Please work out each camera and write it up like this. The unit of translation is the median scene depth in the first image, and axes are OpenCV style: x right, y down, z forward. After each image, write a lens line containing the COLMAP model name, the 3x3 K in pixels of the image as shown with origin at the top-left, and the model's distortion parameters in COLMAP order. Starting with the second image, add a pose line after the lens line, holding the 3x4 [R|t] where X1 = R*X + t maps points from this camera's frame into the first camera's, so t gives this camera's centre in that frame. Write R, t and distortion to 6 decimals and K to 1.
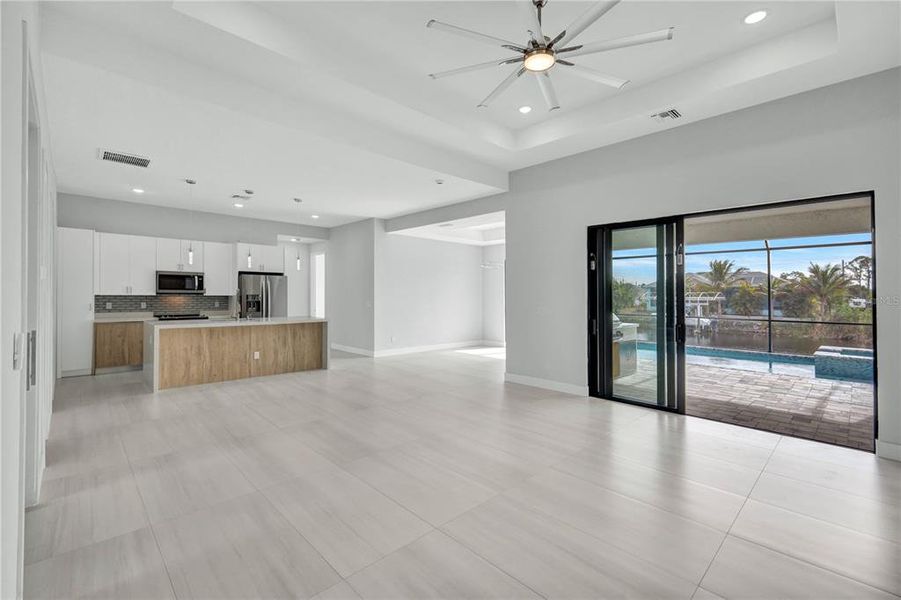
lens RADIAL K [[391.5, 0, 456.2], [0, 391.5, 296.8], [0, 0, 1]] dist [-0.000637, -0.000102]
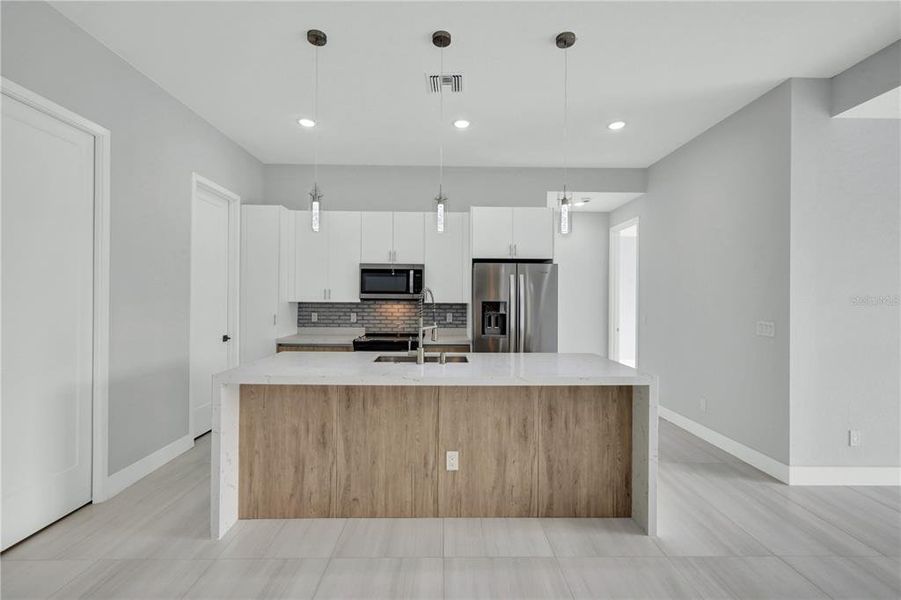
lens RADIAL K [[392.1, 0, 454.3], [0, 392.1, 301.4], [0, 0, 1]] dist [0.000850, 0.000205]
pose [[0.726450, 0.000415, -0.687219, -0.214940], [-0.005160, 0.999975, -0.004850, -0.003130], [0.687200, 0.007069, 0.726434, 0.630046]]
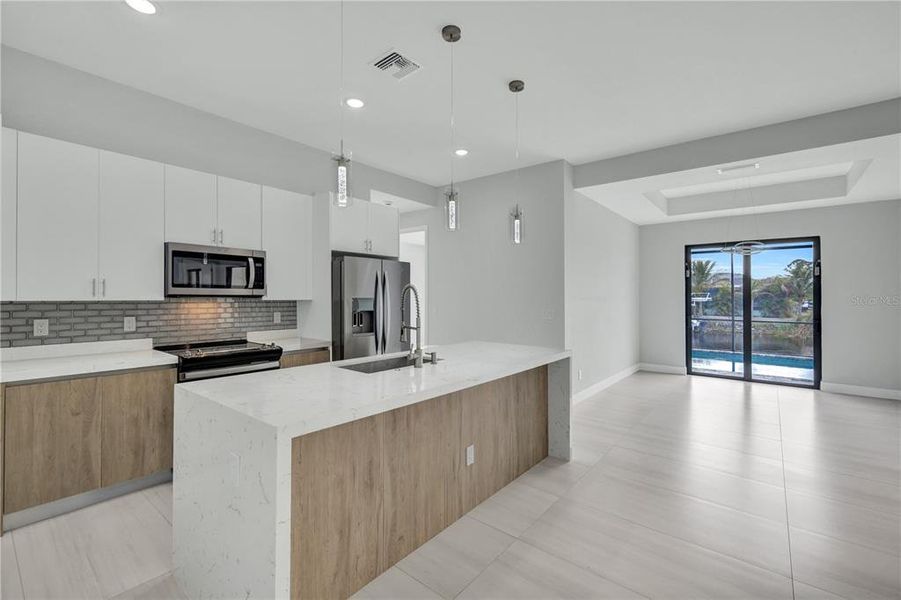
lens RADIAL K [[393.5, 0, 451.5], [0, 393.5, 294.1], [0, 0, 1]] dist [0.000014, 0.000081]
pose [[0.993304, -0.000592, 0.115528, -0.499115], [0.001600, 0.999961, -0.008635, -0.006529], [-0.115518, 0.008762, 0.993267, 0.533352]]
